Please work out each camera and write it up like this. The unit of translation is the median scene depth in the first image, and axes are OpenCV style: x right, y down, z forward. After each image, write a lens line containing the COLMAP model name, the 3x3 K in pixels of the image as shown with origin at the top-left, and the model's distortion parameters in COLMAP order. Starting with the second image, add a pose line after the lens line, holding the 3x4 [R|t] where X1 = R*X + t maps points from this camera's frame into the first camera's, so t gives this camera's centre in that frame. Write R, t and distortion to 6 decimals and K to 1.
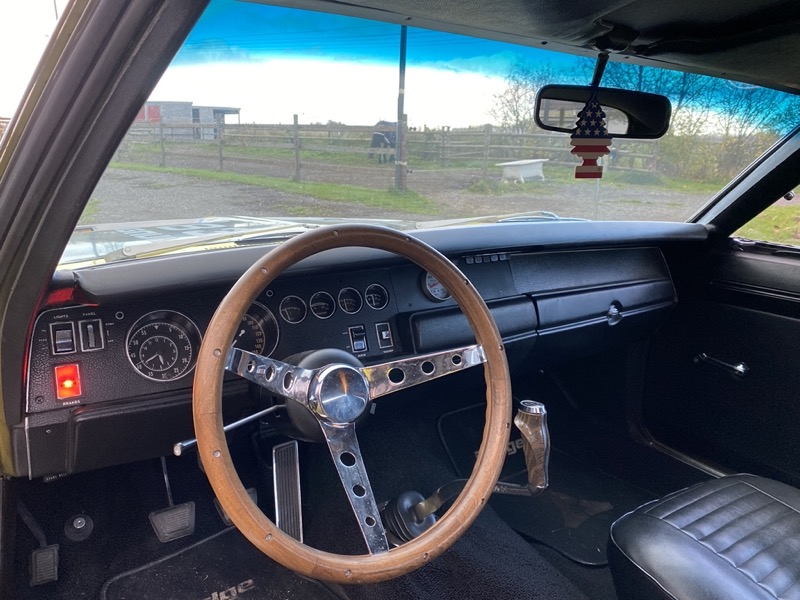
lens RADIAL K [[589.9, 0, 393.9], [0, 589.9, 297.9], [0, 0, 1]] dist [0.014020, 0.000329]
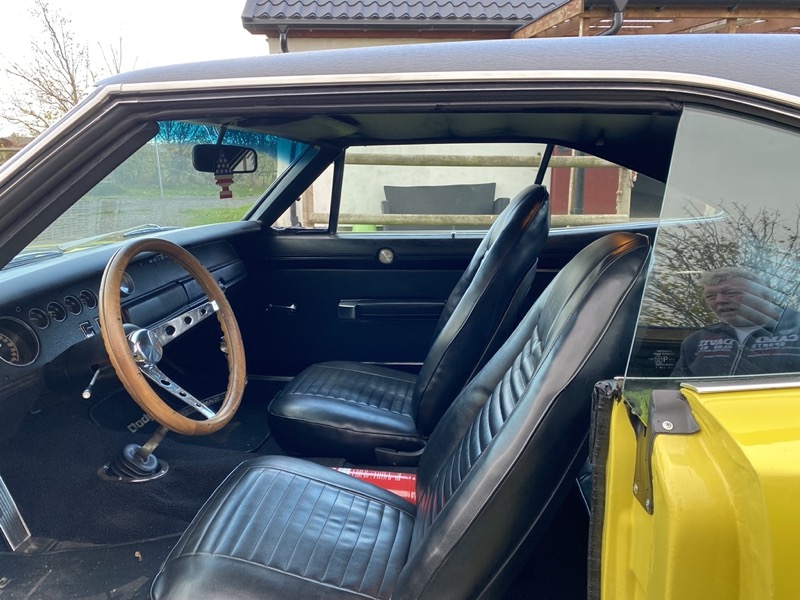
lens RADIAL K [[589.9, 0, 393.9], [0, 589.9, 297.9], [0, 0, 1]] dist [0.014020, 0.000329]
pose [[0.651919, -0.201897, 0.730917, -0.513989], [0.210622, 0.974186, 0.081236, 0.029985], [-0.728450, 0.100988, 0.677615, -0.363970]]
